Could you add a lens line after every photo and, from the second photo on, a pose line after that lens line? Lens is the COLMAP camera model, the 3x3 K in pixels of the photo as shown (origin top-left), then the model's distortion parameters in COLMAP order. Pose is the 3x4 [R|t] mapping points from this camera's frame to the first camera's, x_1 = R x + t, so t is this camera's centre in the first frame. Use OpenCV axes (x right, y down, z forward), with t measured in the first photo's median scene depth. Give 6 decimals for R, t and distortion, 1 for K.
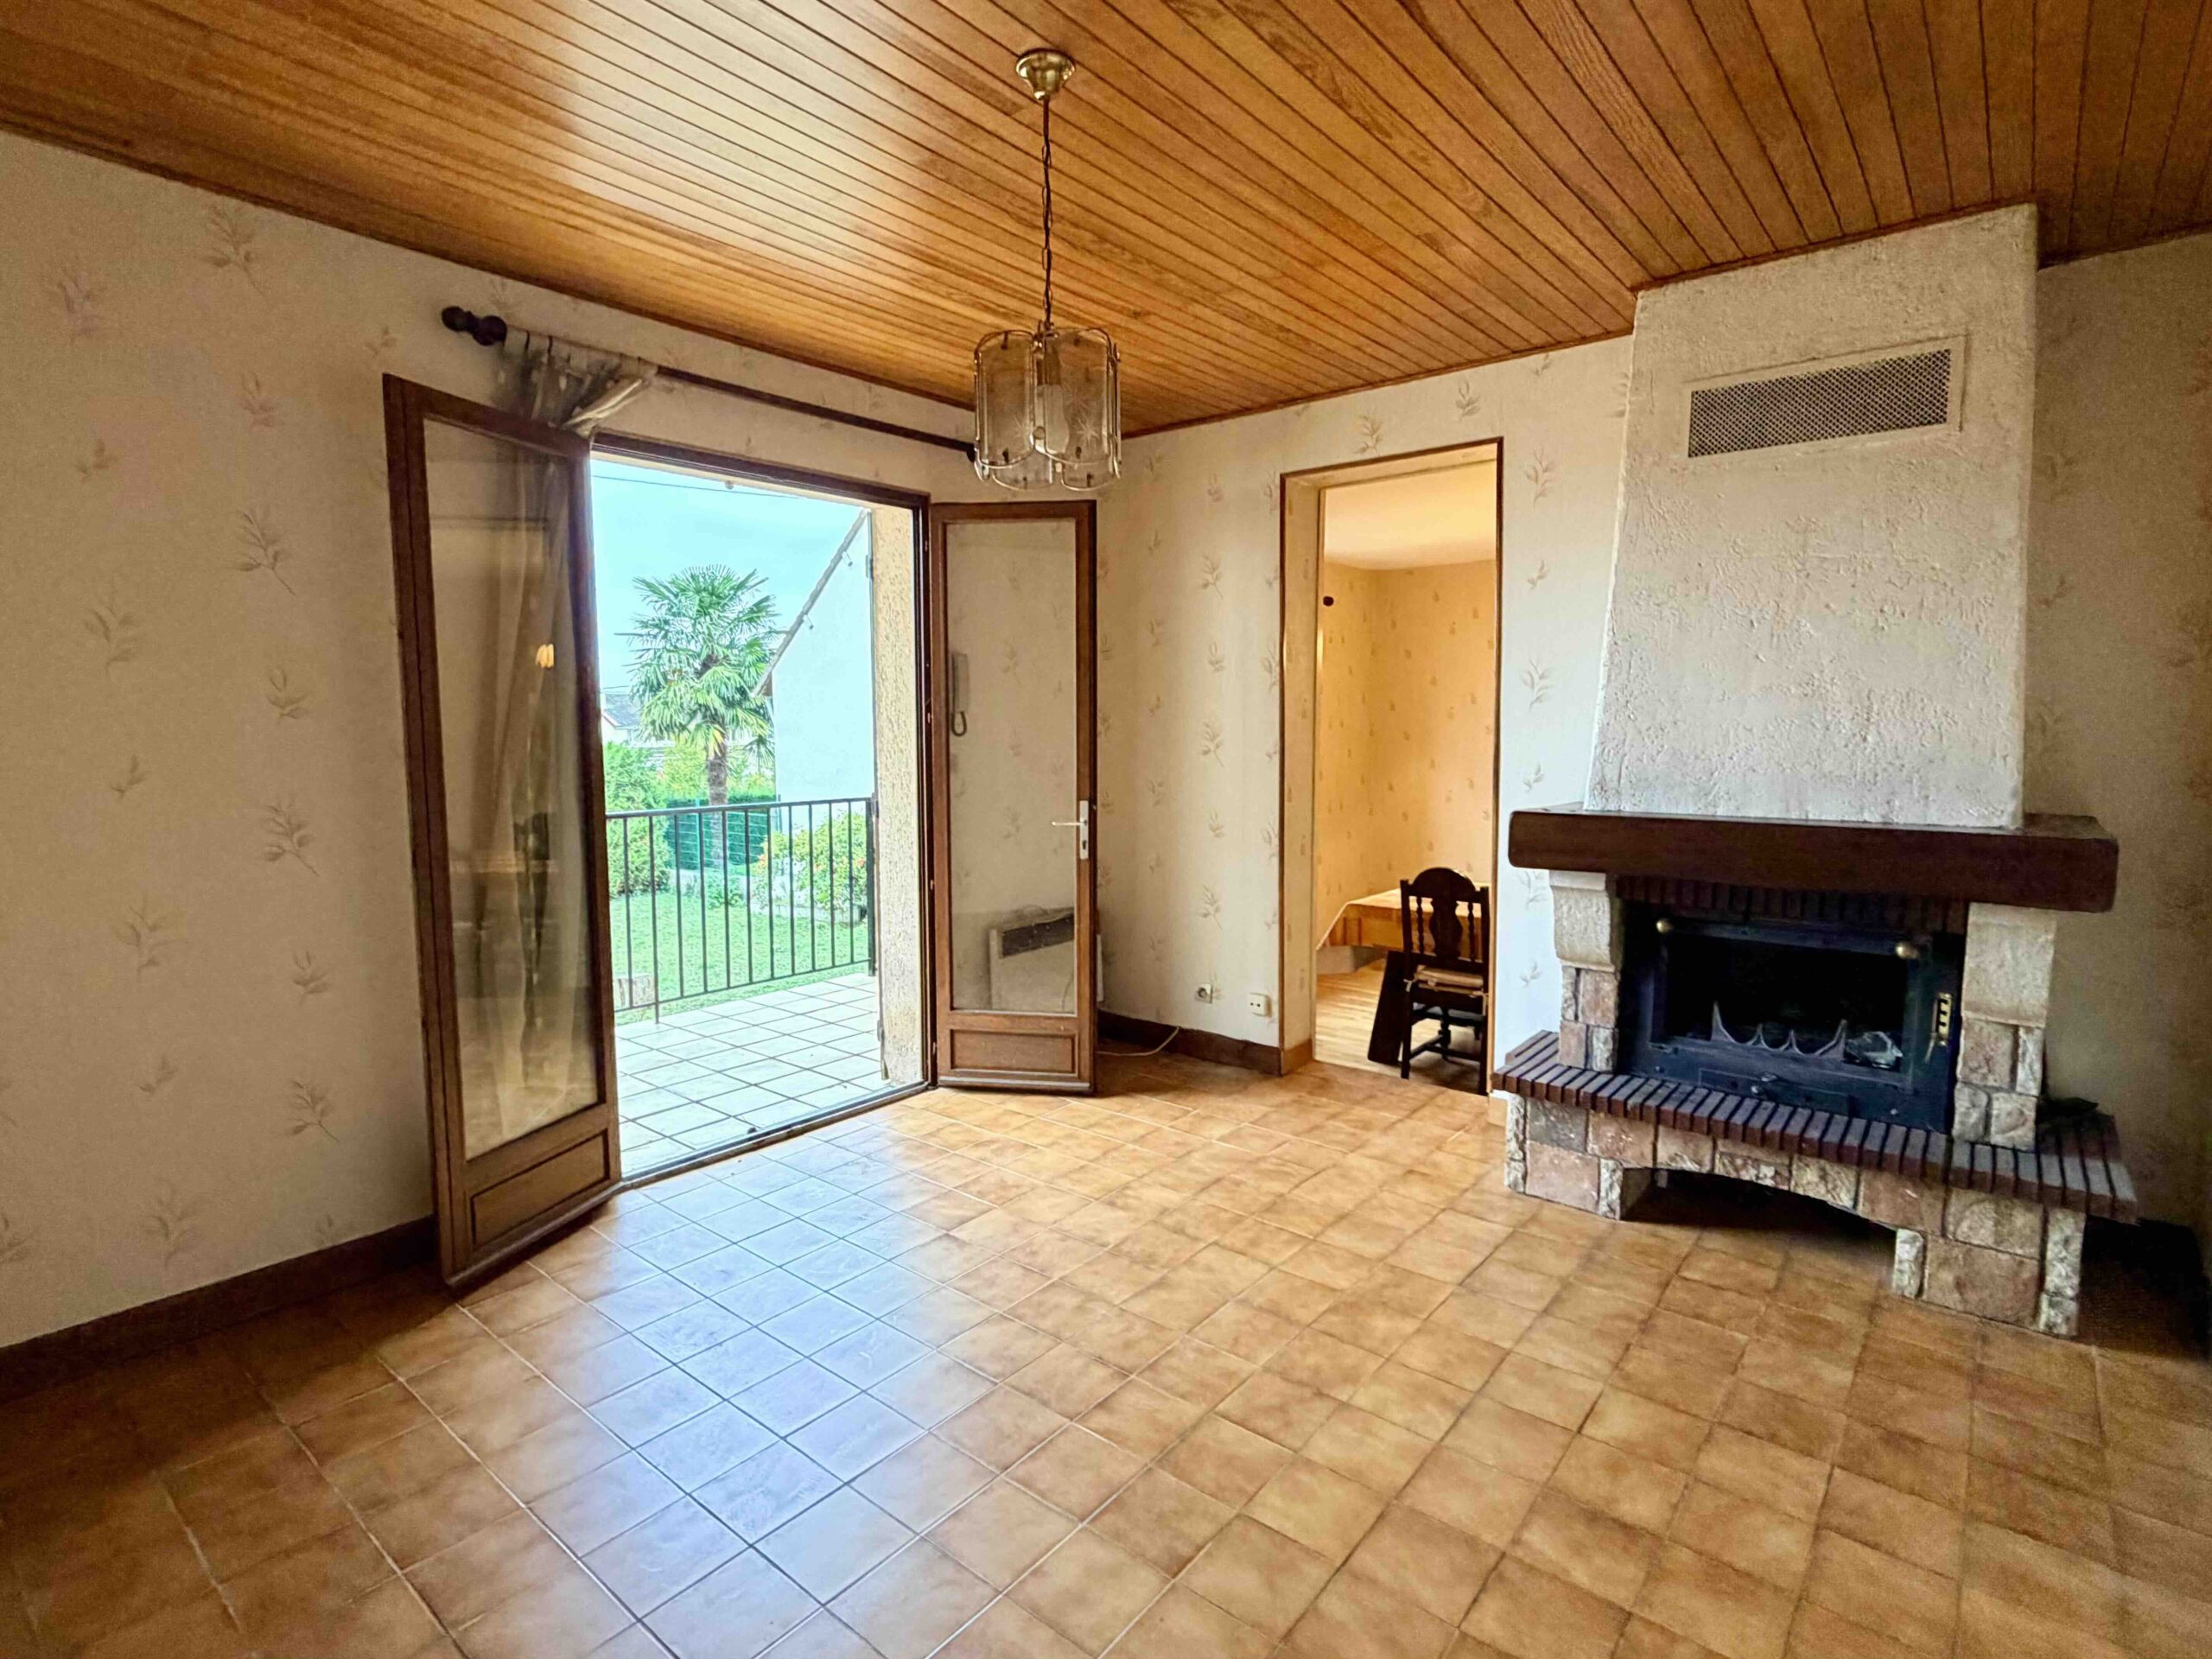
lens RADIAL K [[1102.5, 0, 1100.0], [0, 1102.5, 837.0], [0, 0, 1]] dist [-0.000561, -0.001129]
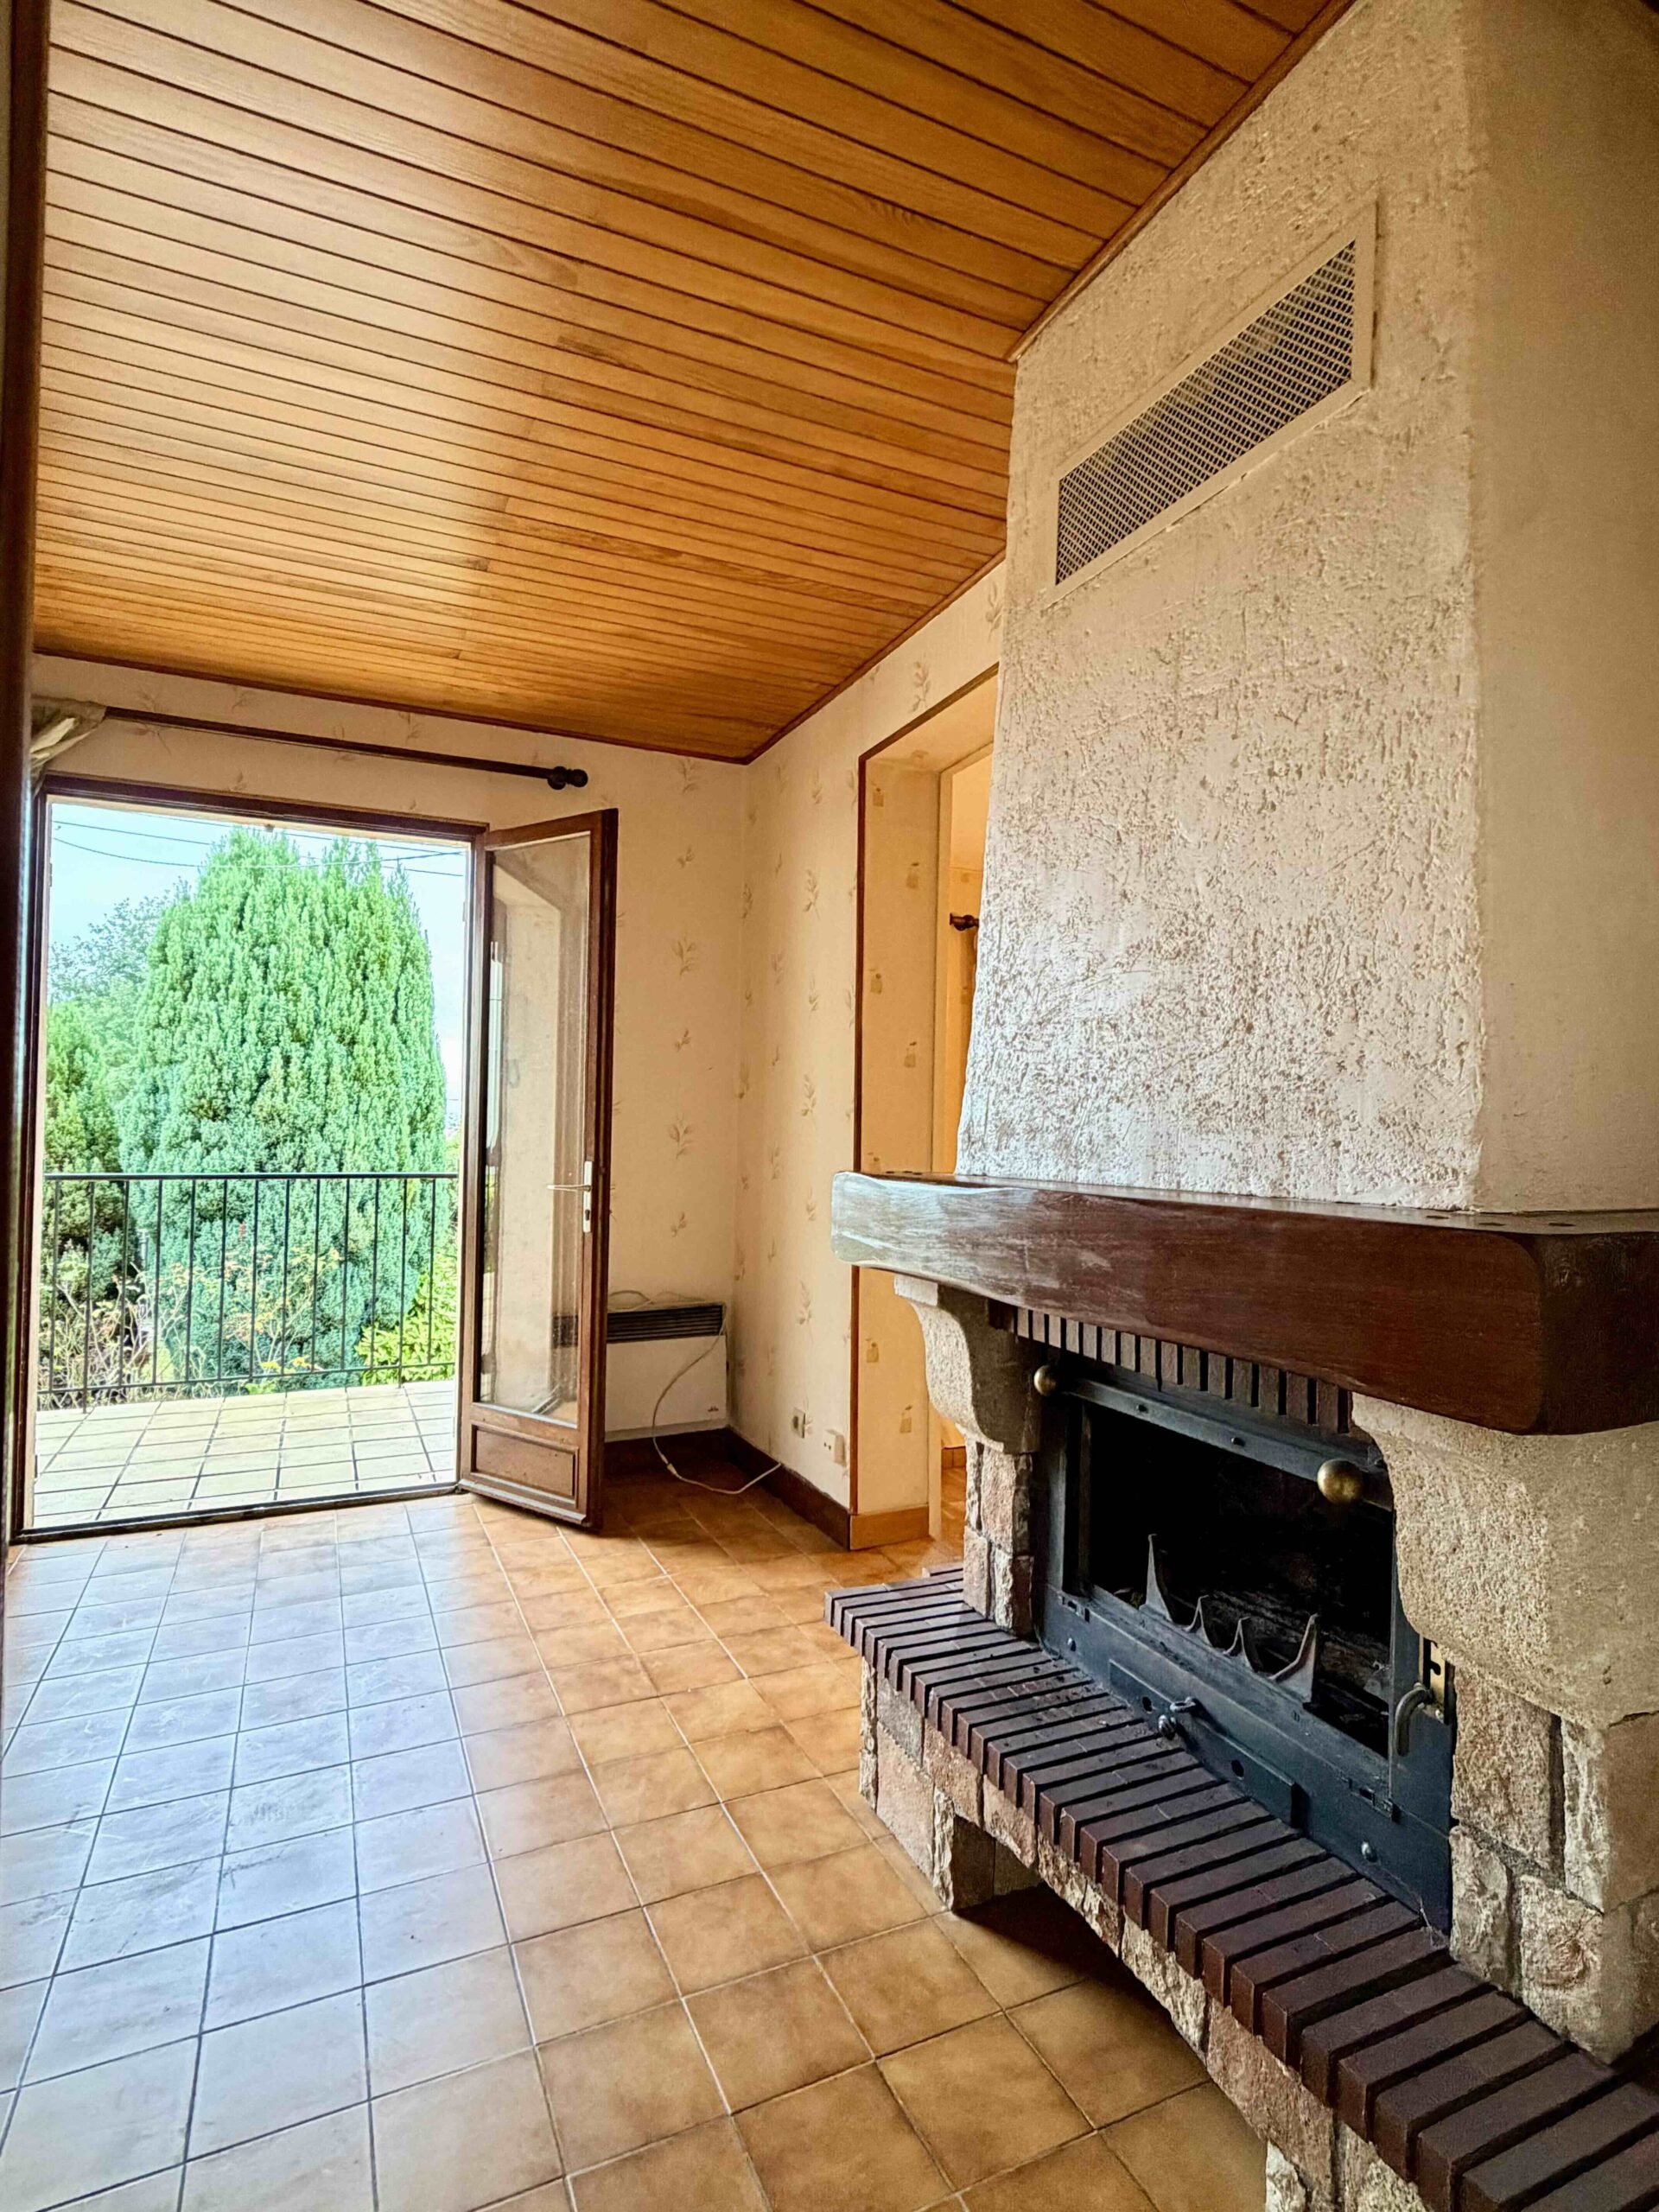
lens RADIAL K [[1102.5, 0, 831.3], [0, 1102.5, 1109.4], [0, 0, 1]] dist [-0.000561, -0.001129]
pose [[0.903904, 0.008367, -0.427654, 0.630363], [-0.061876, 0.991850, -0.111378, 0.012090], [0.423237, 0.127136, 0.897055, 0.411837]]
